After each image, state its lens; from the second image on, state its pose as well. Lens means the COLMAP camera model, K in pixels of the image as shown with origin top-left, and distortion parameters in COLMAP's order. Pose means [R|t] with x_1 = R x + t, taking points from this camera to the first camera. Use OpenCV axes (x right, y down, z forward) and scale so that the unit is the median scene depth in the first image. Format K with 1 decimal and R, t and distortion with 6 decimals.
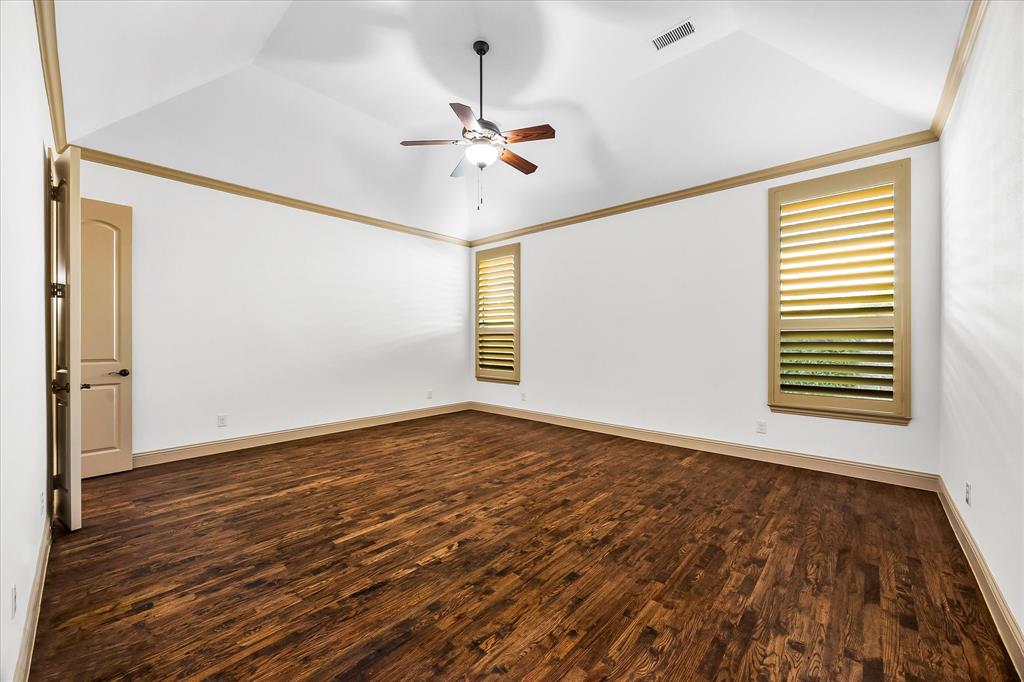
lens RADIAL K [[398.9, 0, 511.8], [0, 398.9, 338.8], [0, 0, 1]] dist [0.002168, 0.000148]
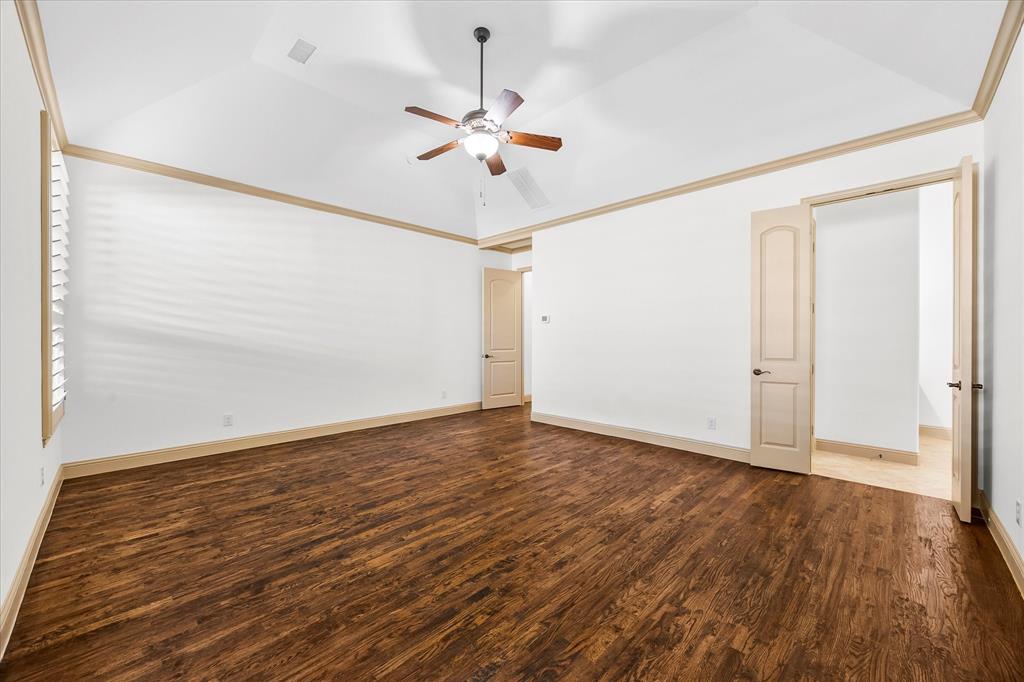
lens RADIAL K [[398.9, 0, 512.5], [0, 398.9, 339.0], [0, 0, 1]] dist [0.002168, 0.000148]
pose [[-0.999391, -0.000844, 0.034878, -0.186087], [-0.000668, 0.999987, 0.005053, -0.004244], [-0.034882, 0.005027, -0.999379, 1.963832]]
